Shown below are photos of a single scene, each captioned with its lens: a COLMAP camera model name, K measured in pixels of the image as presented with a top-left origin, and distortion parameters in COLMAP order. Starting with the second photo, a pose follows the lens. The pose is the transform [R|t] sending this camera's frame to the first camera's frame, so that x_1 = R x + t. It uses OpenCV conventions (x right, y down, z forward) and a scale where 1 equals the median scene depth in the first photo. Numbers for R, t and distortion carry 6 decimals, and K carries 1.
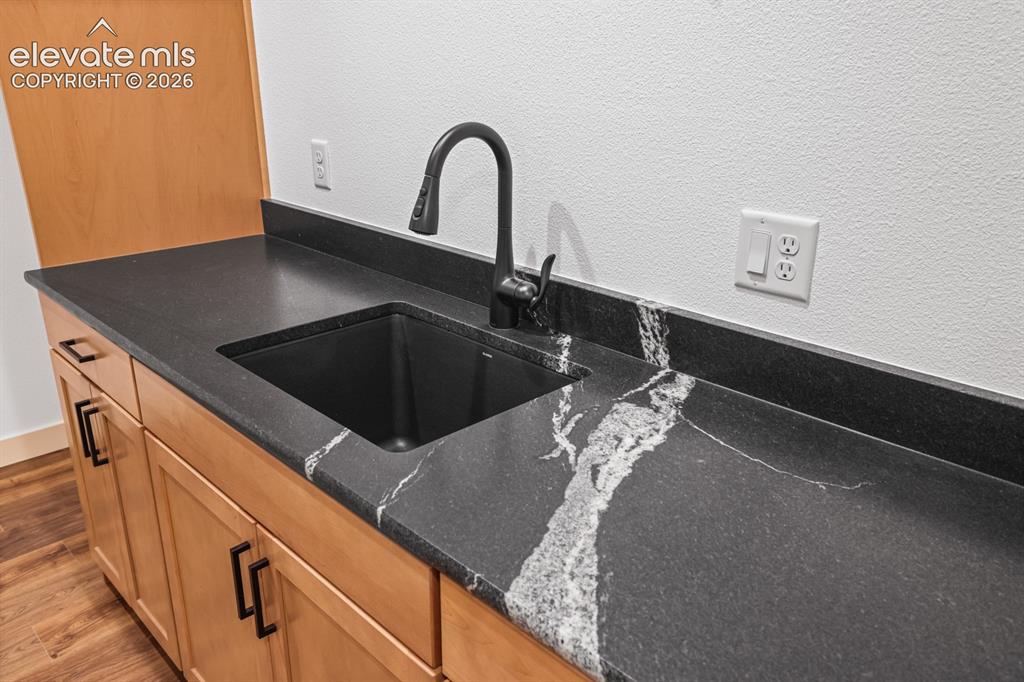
lens RADIAL K [[790.5, 0, 512.0], [0, 790.5, 341.0], [0, 0, 1]] dist [0.005362, 0.002979]
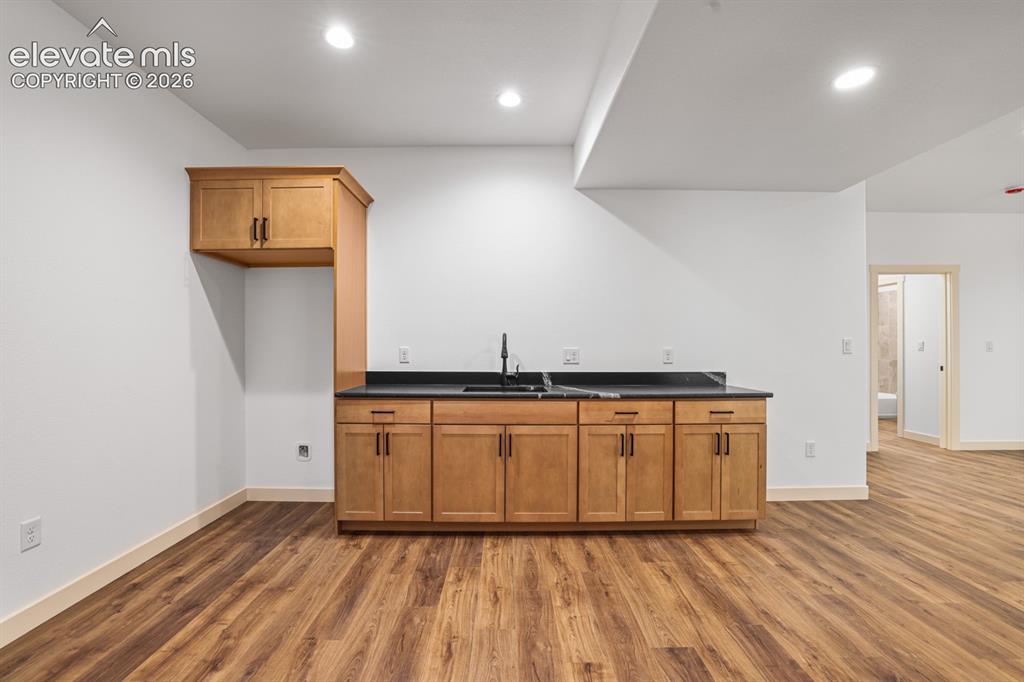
lens RADIAL K [[446.1, 0, 512.0], [0, 446.1, 341.0], [0, 0, 1]] dist [-0.000443, -0.000014]
pose [[0.702950, -0.004169, 0.711227, -1.698355], [0.247077, 0.939136, -0.238696, 0.337496], [-0.666944, 0.343519, 0.661196, -0.582160]]
